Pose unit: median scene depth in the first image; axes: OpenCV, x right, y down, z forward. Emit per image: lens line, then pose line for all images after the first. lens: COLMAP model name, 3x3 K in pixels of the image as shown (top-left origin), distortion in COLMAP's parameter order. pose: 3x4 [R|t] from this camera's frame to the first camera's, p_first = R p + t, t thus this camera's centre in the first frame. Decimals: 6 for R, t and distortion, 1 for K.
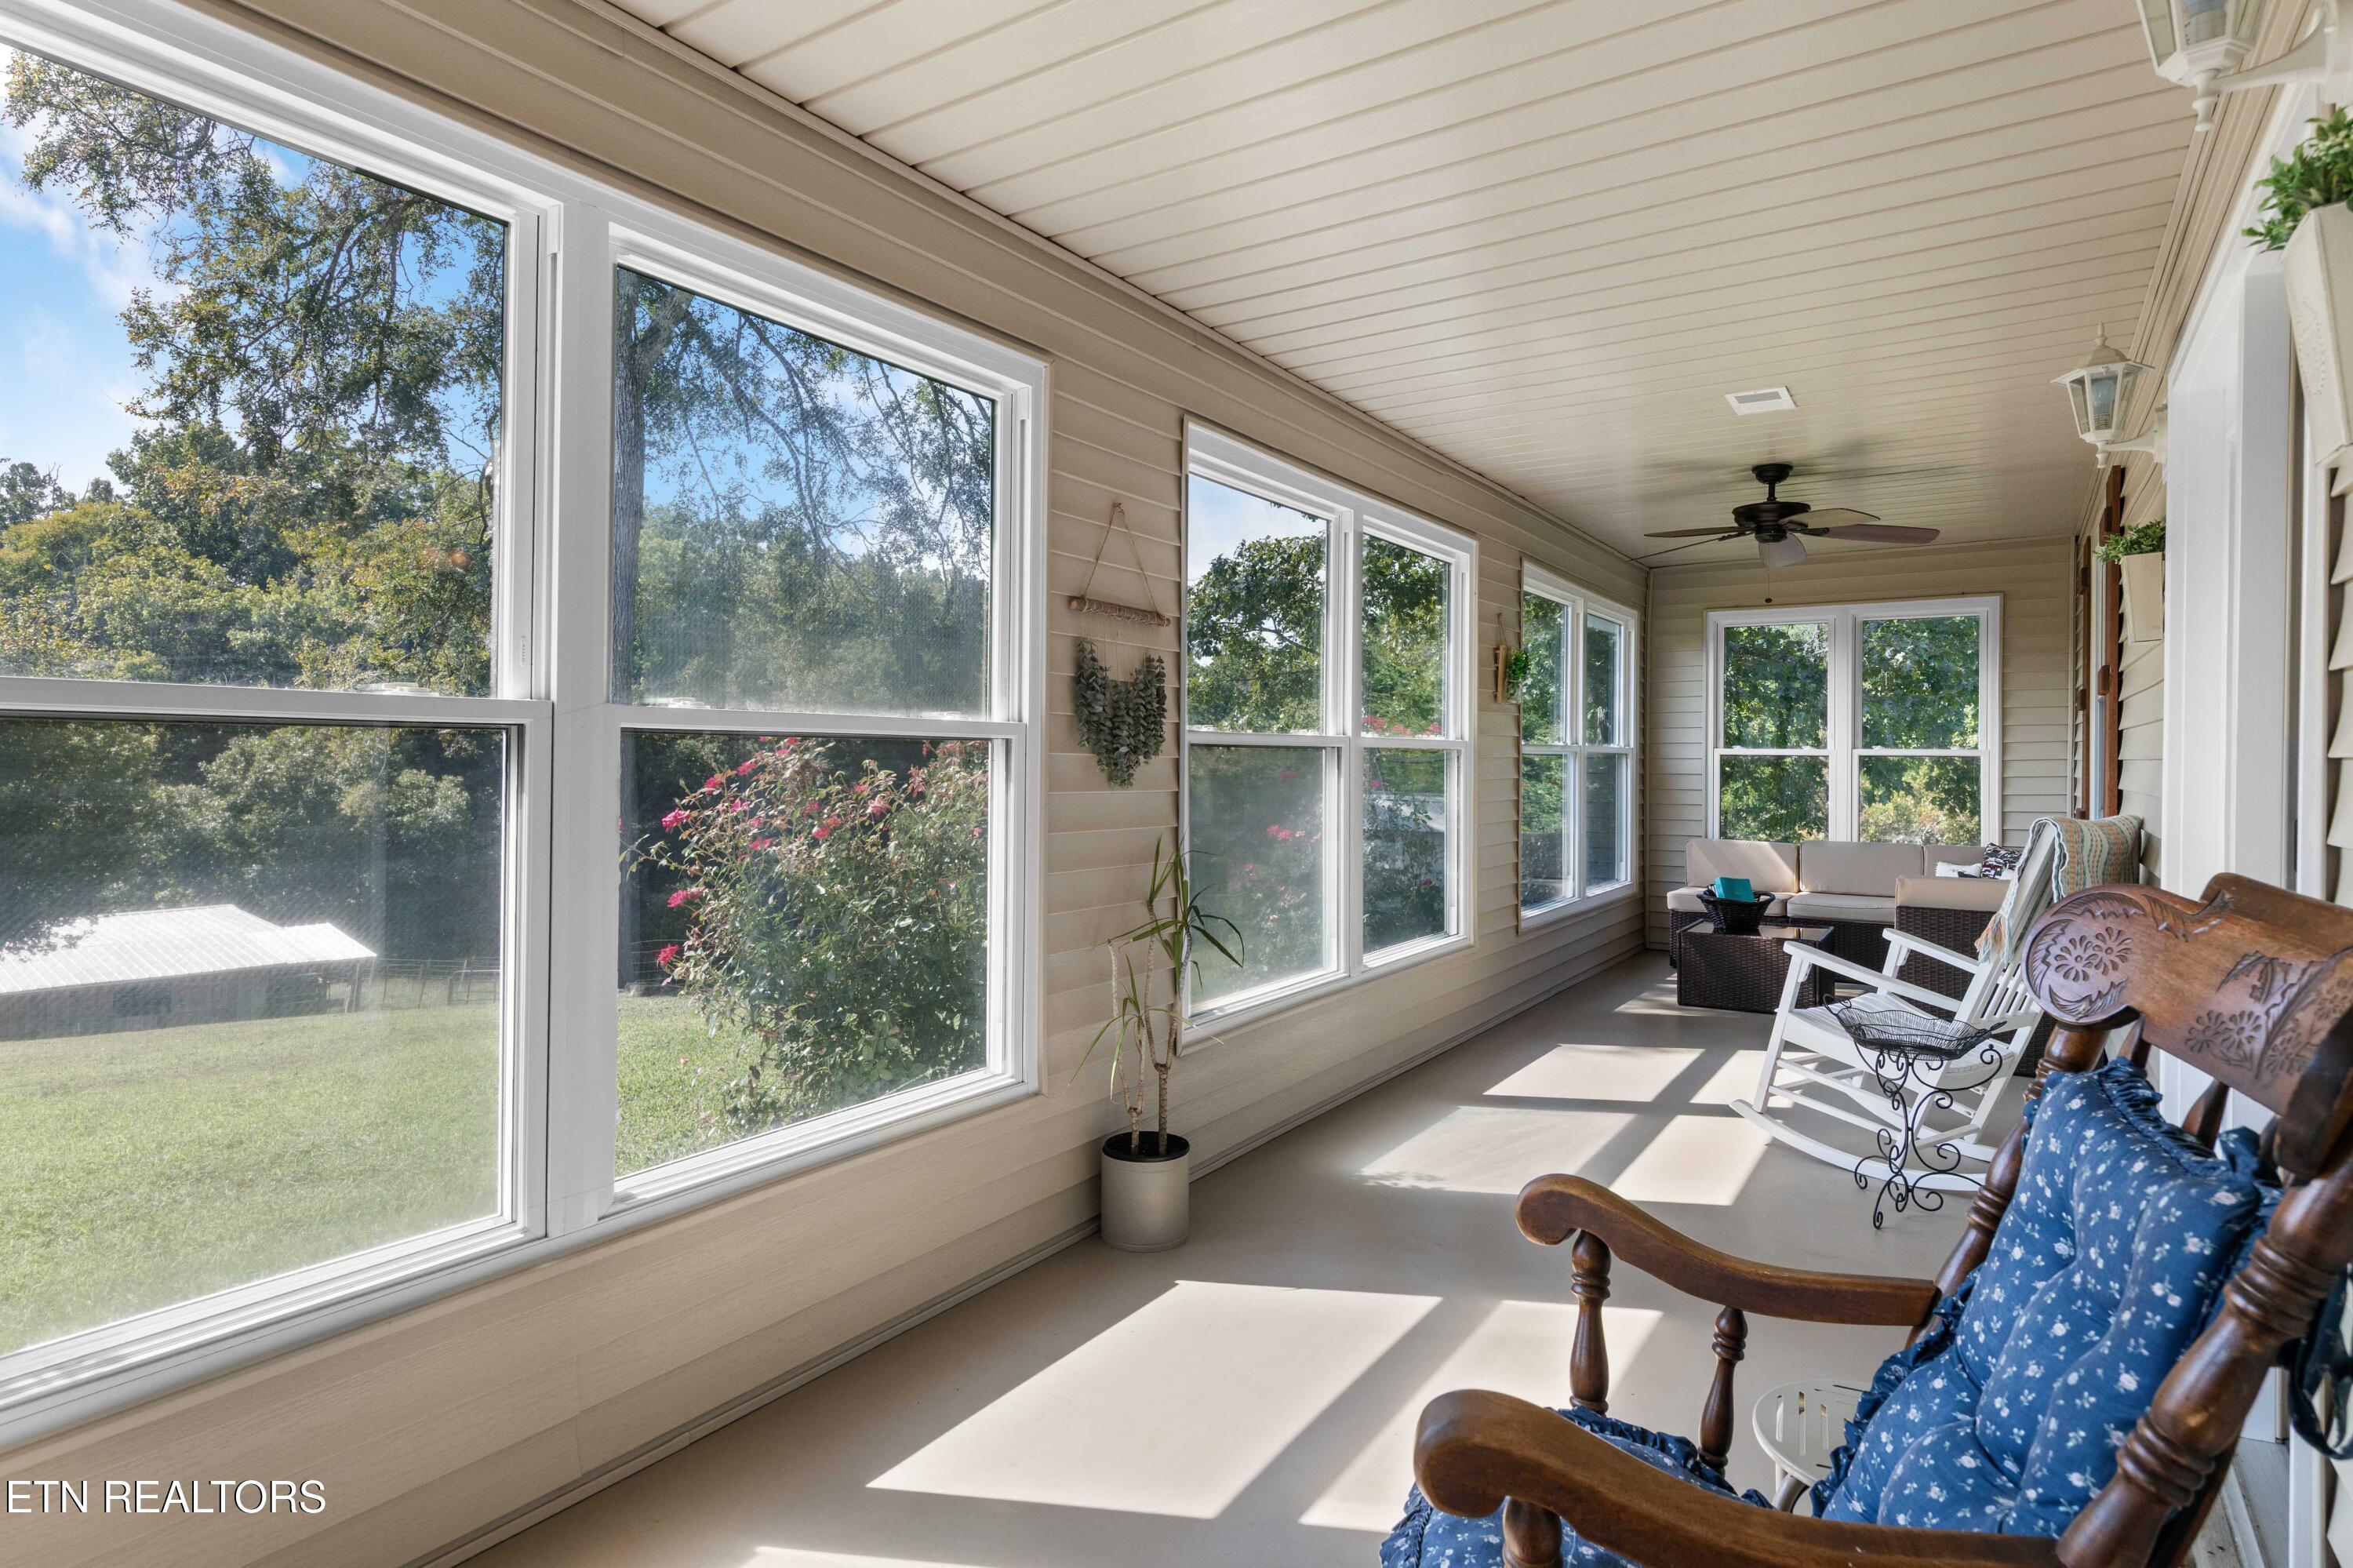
lens RADIAL K [[1225.0, 0, 1172.8], [0, 1225.0, 771.1], [0, 0, 1]] dist [0.005328, 0.000212]
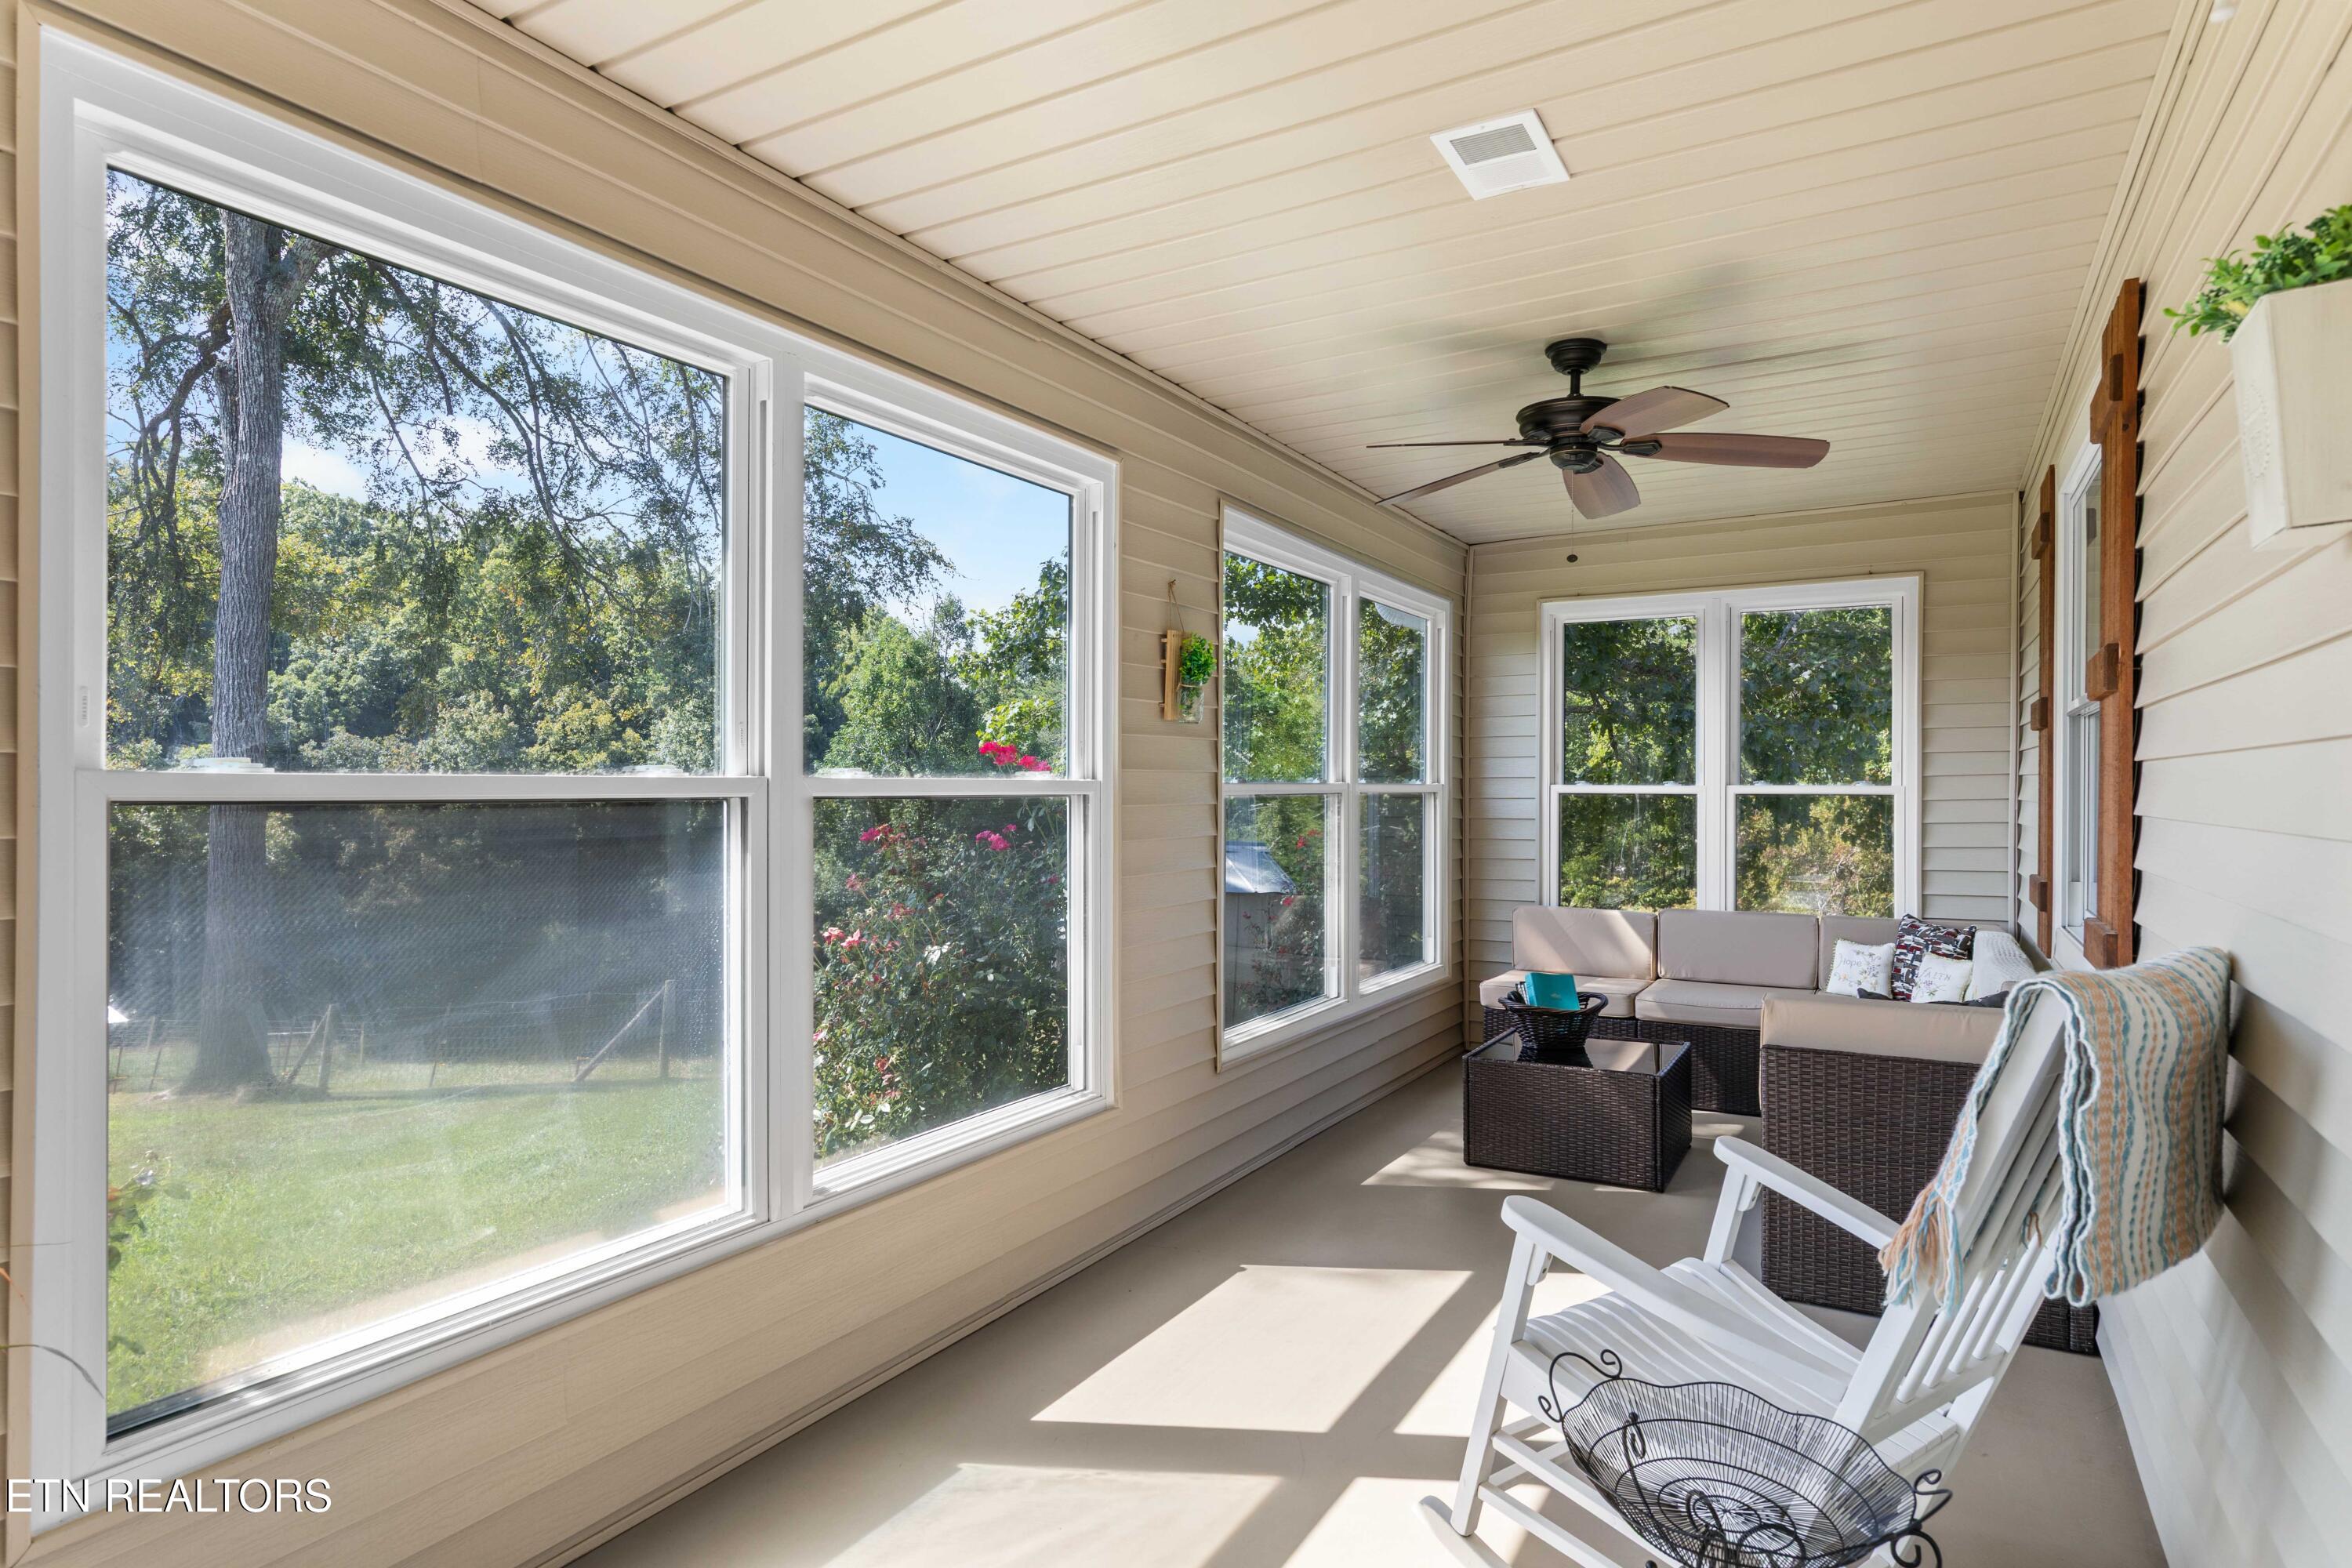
lens RADIAL K [[1247.5, 0, 1169.1], [0, 1247.5, 810.9], [0, 0, 1]] dist [0.005234, 0.000102]
pose [[0.998451, -0.005644, 0.055353, 0.169718], [0.005229, 0.999957, 0.007650, -0.009603], [-0.055394, -0.007349, 0.998438, 0.256738]]
